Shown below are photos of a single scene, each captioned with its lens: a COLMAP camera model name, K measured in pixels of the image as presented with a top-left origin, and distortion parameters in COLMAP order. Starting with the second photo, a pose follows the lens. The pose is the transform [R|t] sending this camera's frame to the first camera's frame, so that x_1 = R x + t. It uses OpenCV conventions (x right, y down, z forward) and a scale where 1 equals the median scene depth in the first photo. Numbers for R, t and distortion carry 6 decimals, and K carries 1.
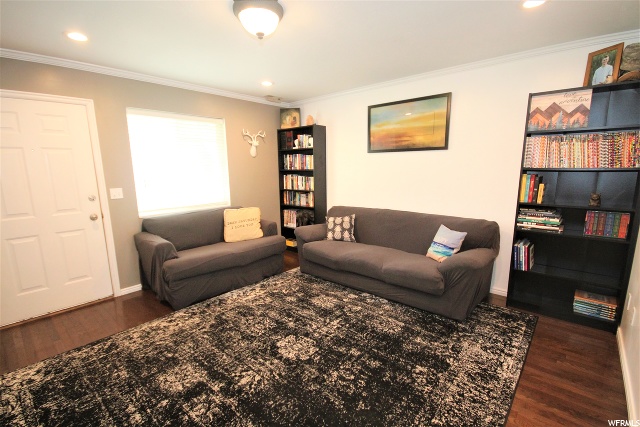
lens RADIAL K [[296.7, 0, 318.1], [0, 296.7, 220.5], [0, 0, 1]] dist [-0.003540, -0.000679]
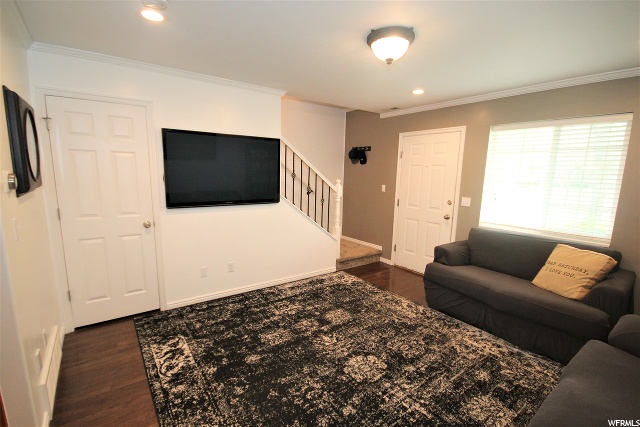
lens RADIAL K [[296.7, 0, 318.1], [0, 296.7, 220.5], [0, 0, 1]] dist [-0.003540, -0.000679]
pose [[-0.217952, 0.169921, -0.961054, 0.625364], [-0.193257, 0.957714, 0.213158, -0.165876], [0.956634, 0.232188, -0.175897, 0.692970]]
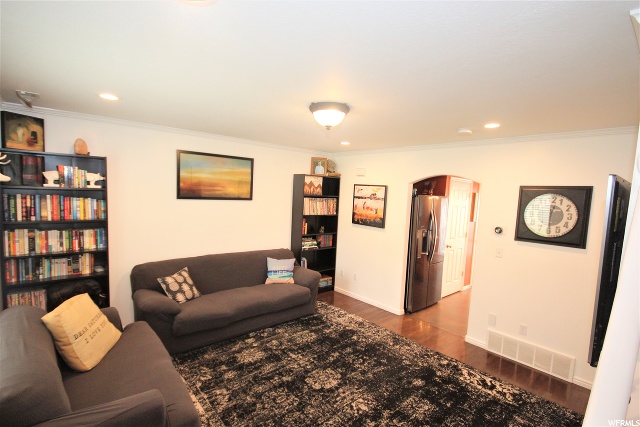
lens RADIAL K [[305.5, 0, 319.4], [0, 305.5, 220.0], [0, 0, 1]] dist [-0.000930, -0.000001]
pose [[0.131254, -0.072929, 0.988663, -0.944241], [0.131798, 0.989721, 0.055510, -0.208075], [-0.982549, 0.123018, 0.139517, 0.583943]]
